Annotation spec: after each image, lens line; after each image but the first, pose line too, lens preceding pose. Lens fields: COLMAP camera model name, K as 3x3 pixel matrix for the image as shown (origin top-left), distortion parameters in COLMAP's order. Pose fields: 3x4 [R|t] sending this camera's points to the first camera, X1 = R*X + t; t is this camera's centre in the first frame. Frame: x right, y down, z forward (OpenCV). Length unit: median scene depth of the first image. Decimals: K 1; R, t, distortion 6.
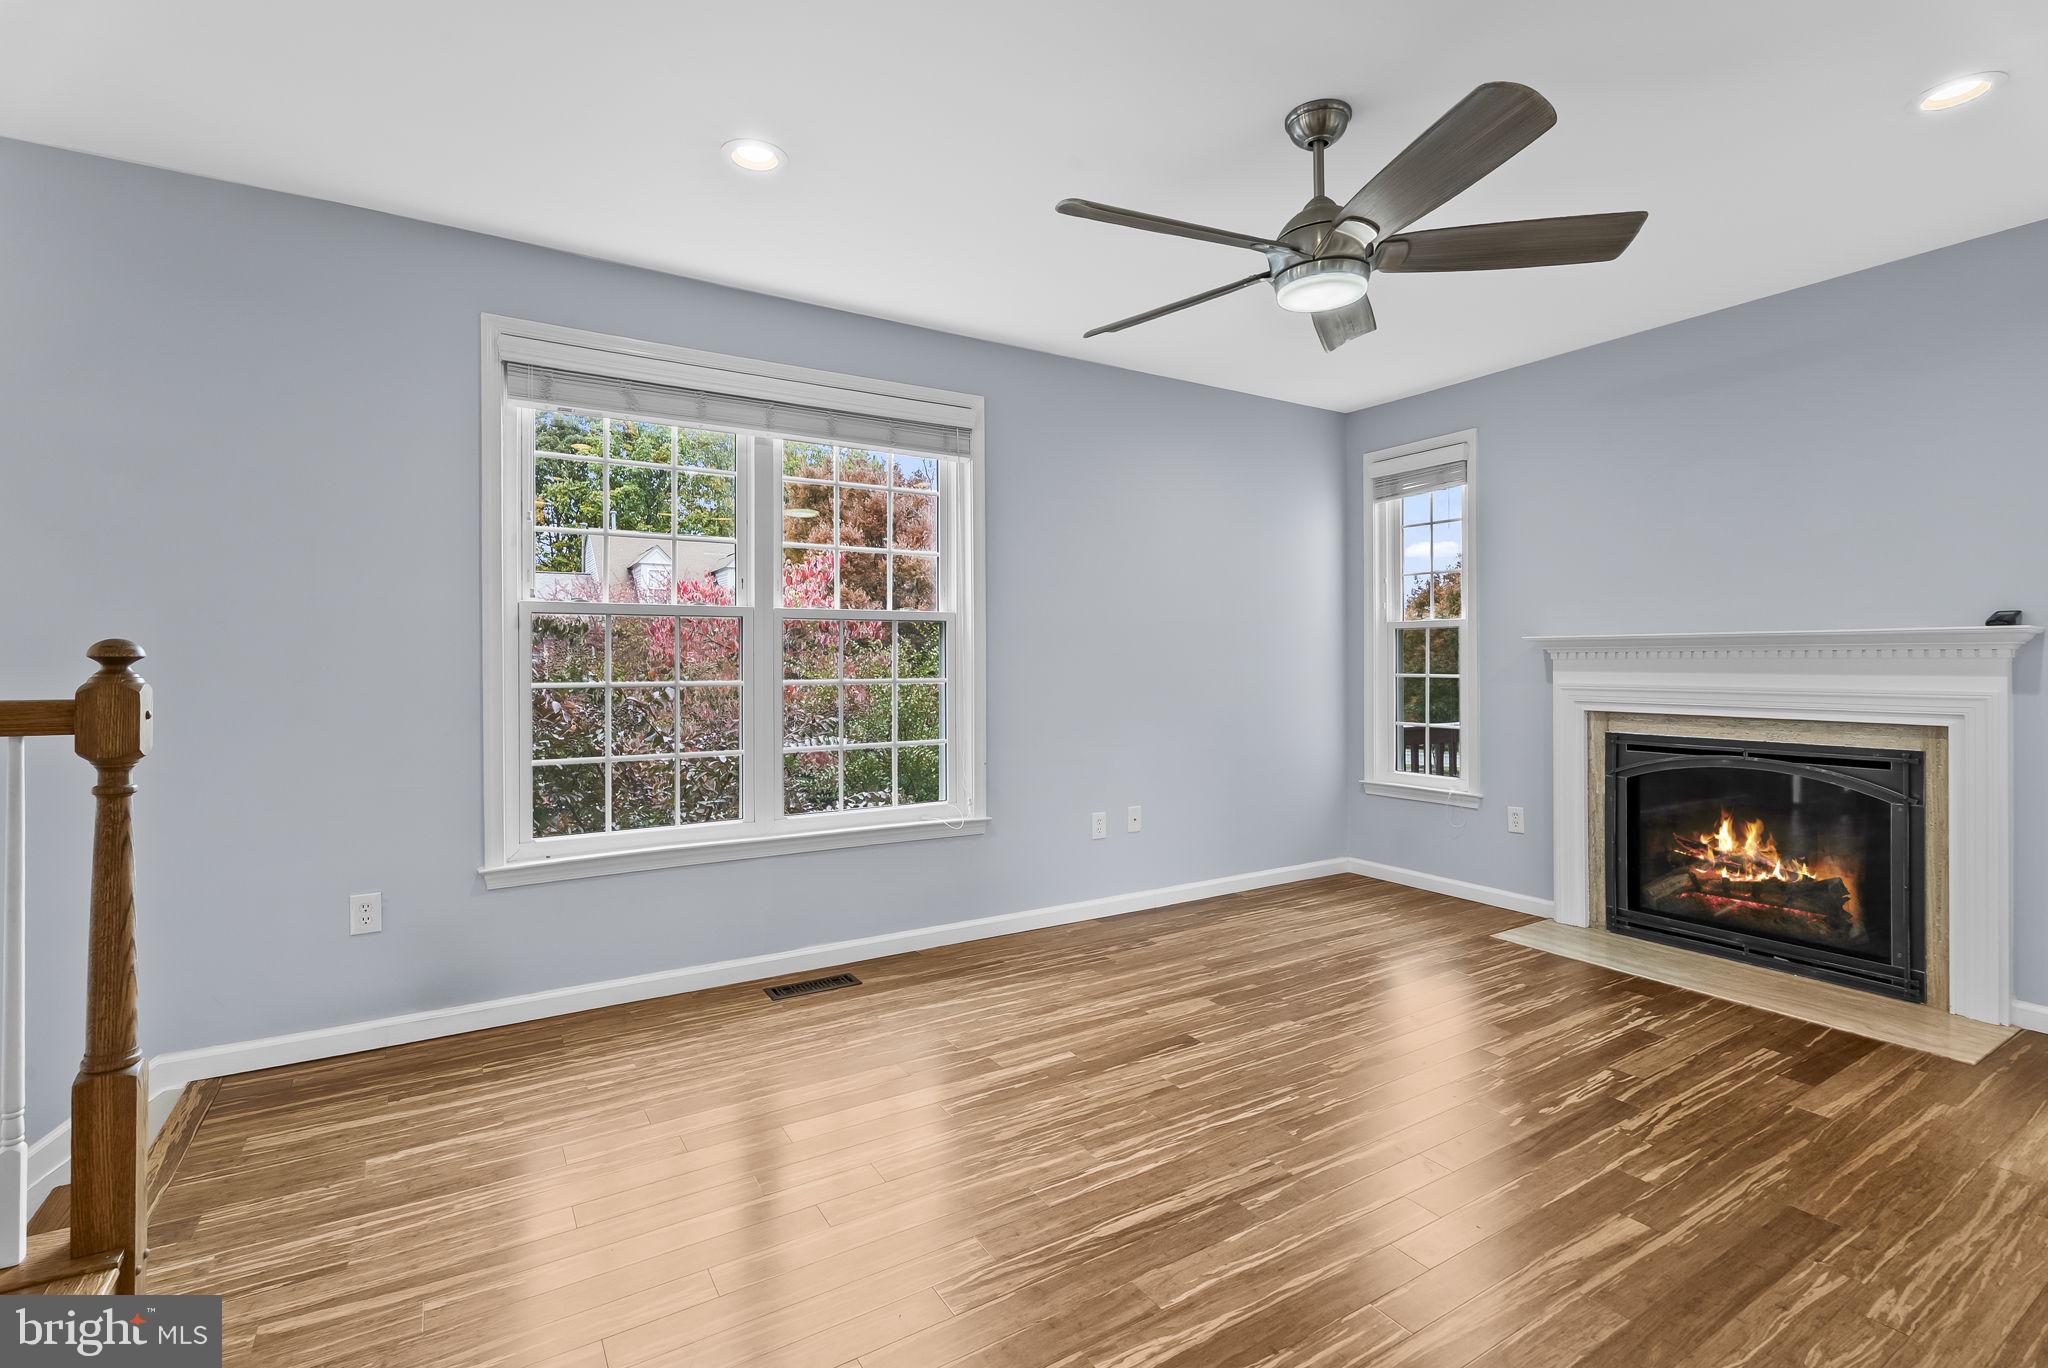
lens RADIAL K [[935.6, 0, 1031.5], [0, 935.6, 664.2], [0, 0, 1]] dist [0.001398, -0.000124]
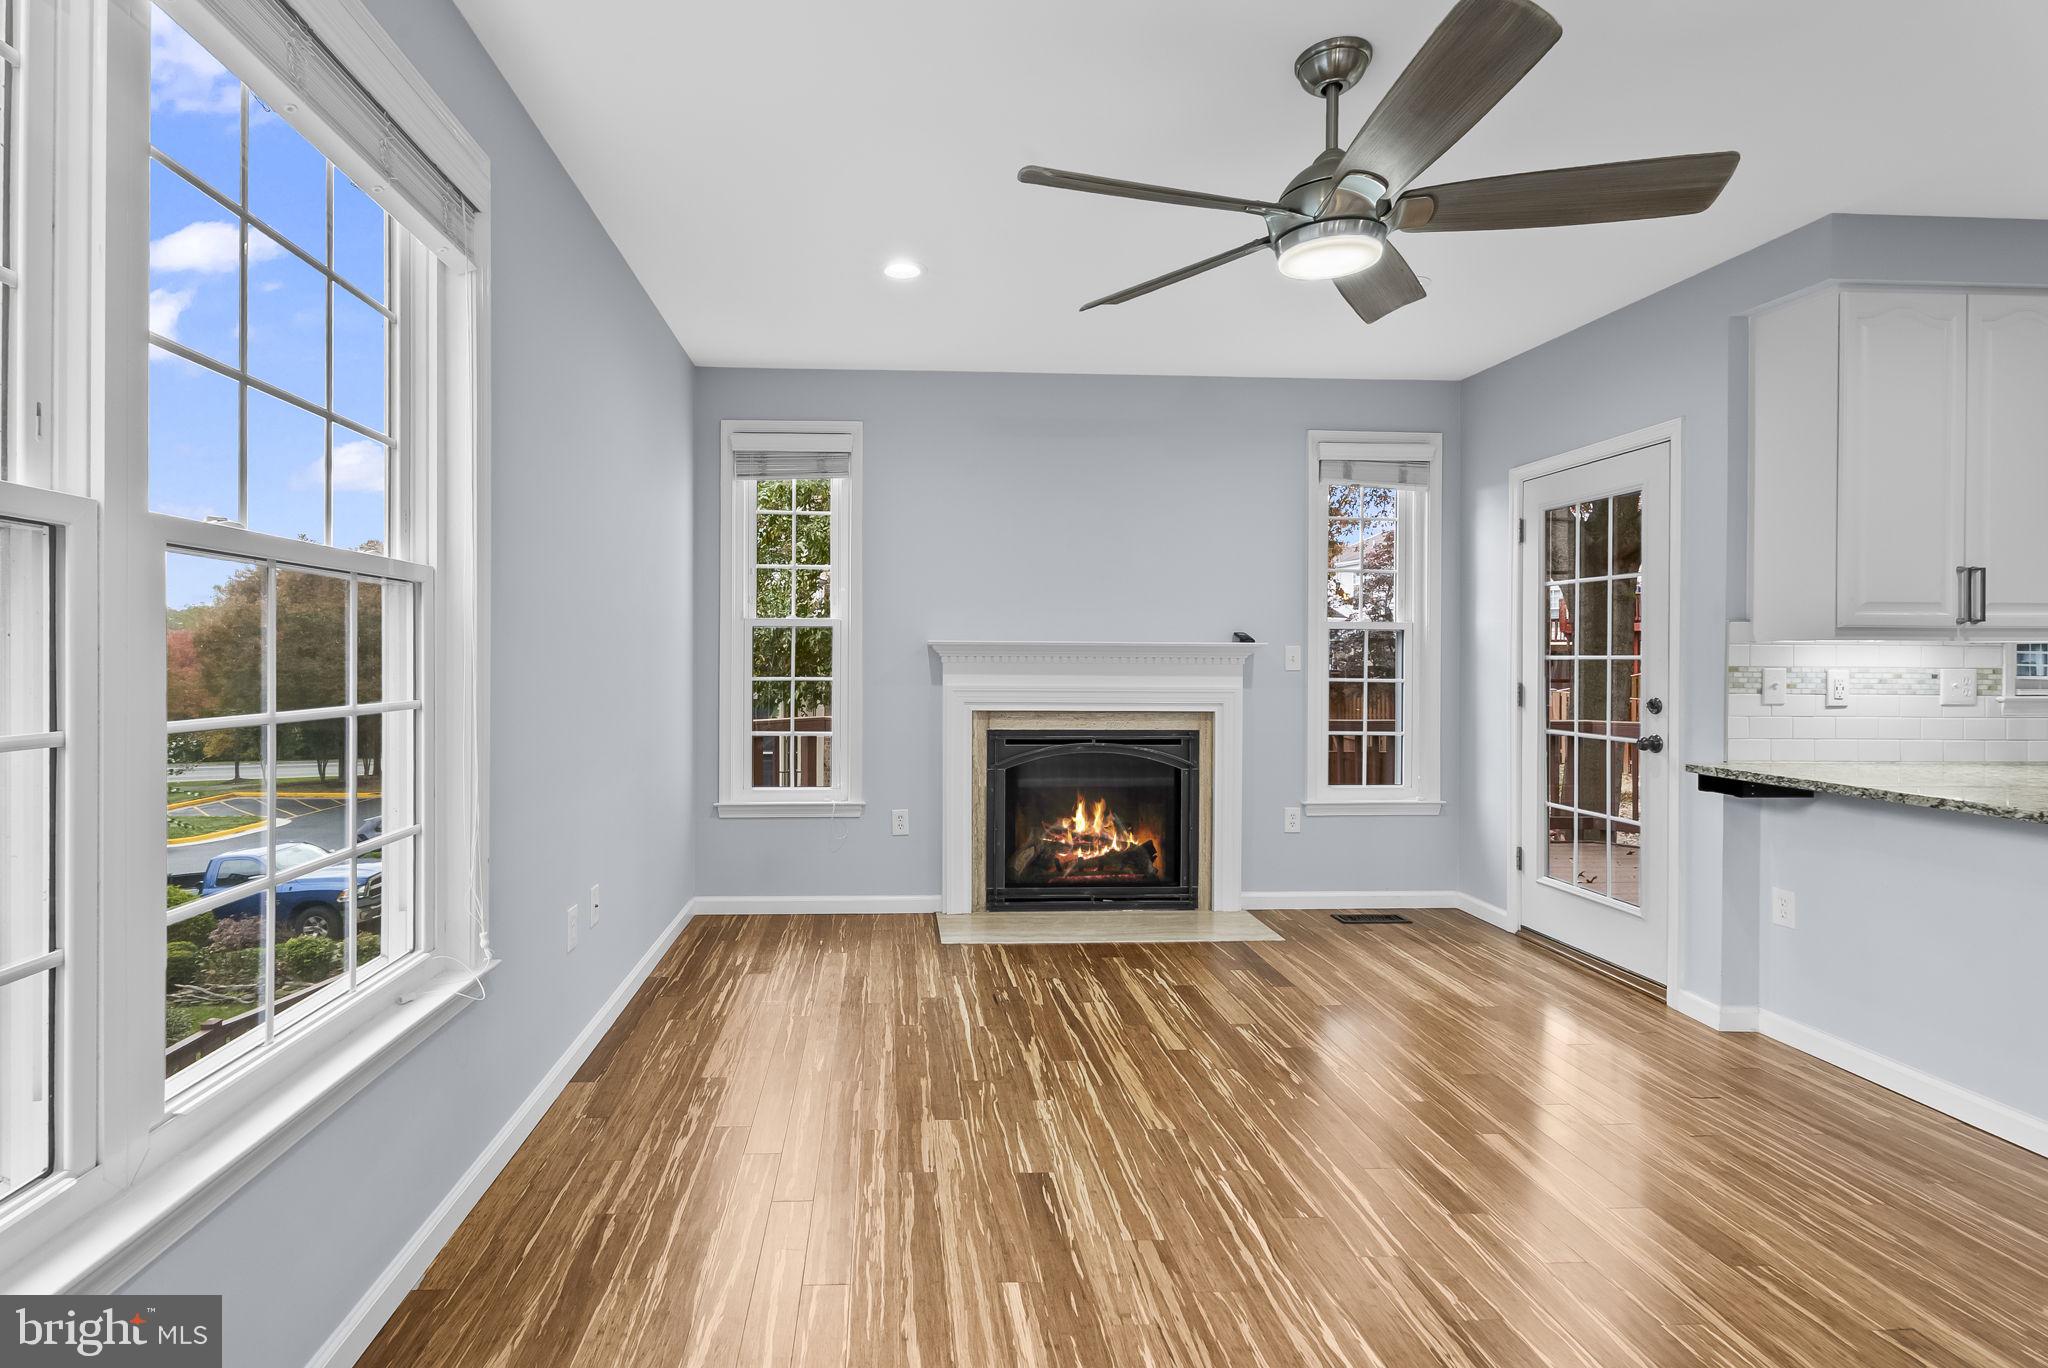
lens RADIAL K [[935.6, 0, 1014.1], [0, 935.6, 664.0], [0, 0, 1]] dist [0.001398, -0.000124]
pose [[0.487810, 0.001819, 0.872948, -0.334194], [-0.002679, 0.999996, -0.000587, -0.003496], [-0.872946, -0.002052, 0.487813, 0.448364]]
